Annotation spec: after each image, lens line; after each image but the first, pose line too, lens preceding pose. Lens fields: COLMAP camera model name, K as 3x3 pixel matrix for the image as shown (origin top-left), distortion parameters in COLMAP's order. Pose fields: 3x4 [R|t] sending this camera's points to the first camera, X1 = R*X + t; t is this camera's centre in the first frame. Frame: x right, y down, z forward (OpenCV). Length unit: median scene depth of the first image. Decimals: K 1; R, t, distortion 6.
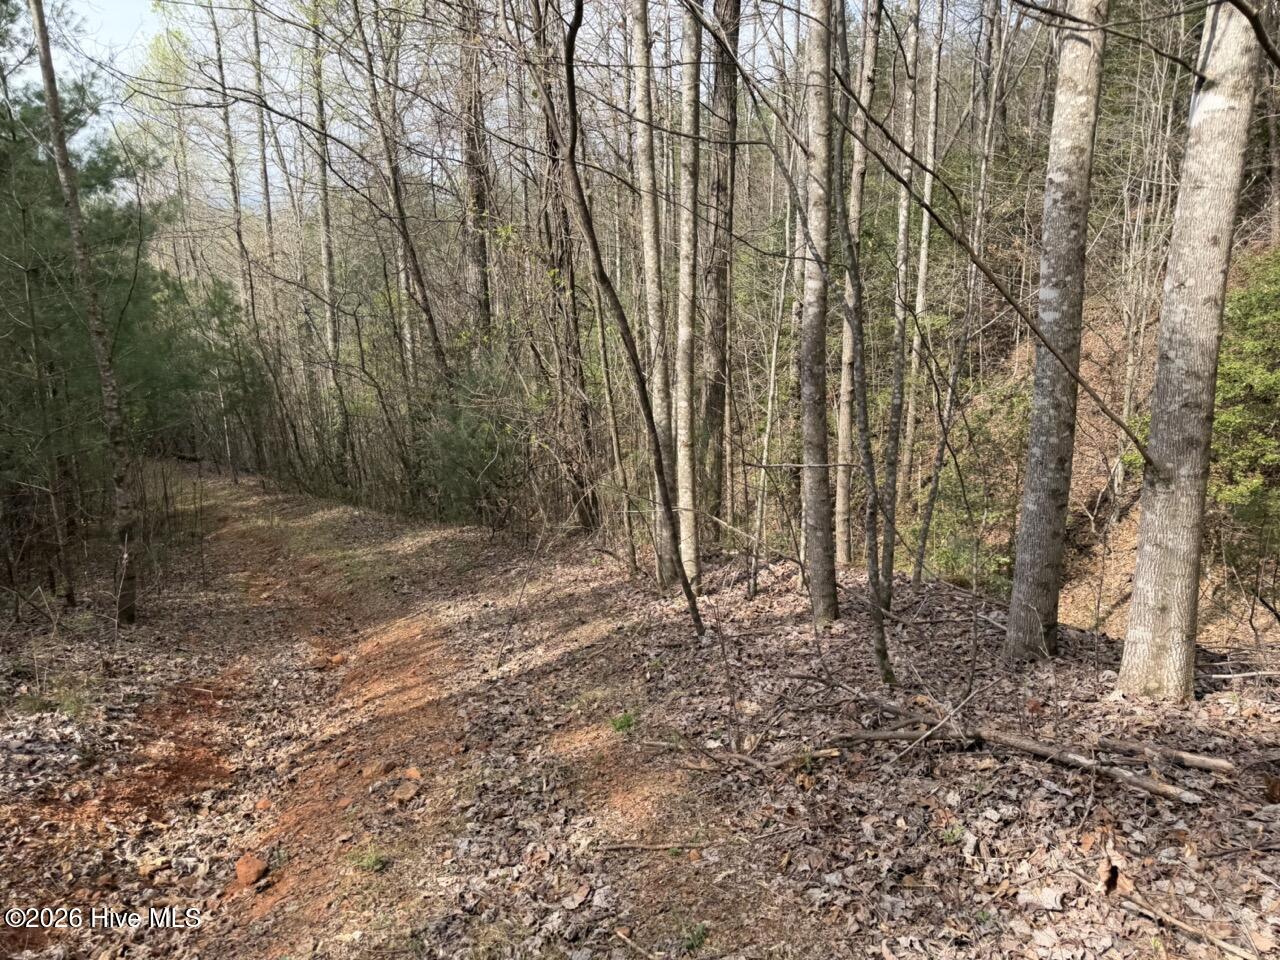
lens RADIAL K [[929.3, 0, 639.2], [0, 929.3, 432.6], [0, 0, 1]] dist [0.000956, -0.028712]
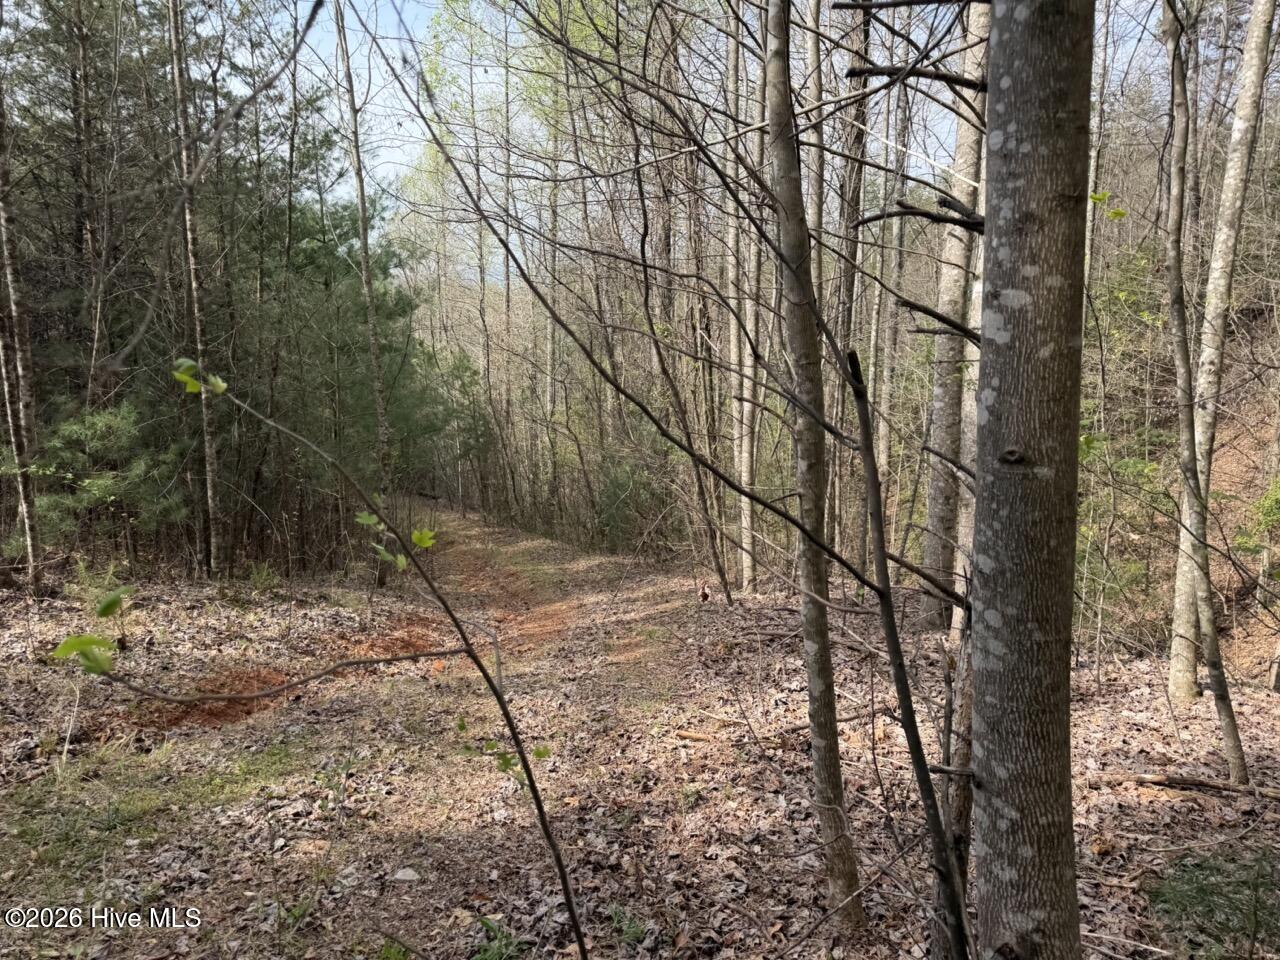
lens RADIAL K [[929.3, 0, 639.2], [0, 929.3, 432.6], [0, 0, 1]] dist [0.000956, -0.028712]
pose [[0.971369, 0.045864, -0.233106, 0.078254], [-0.062952, 0.995805, -0.066397, 0.014206], [0.229083, 0.079170, 0.970182, -0.156810]]
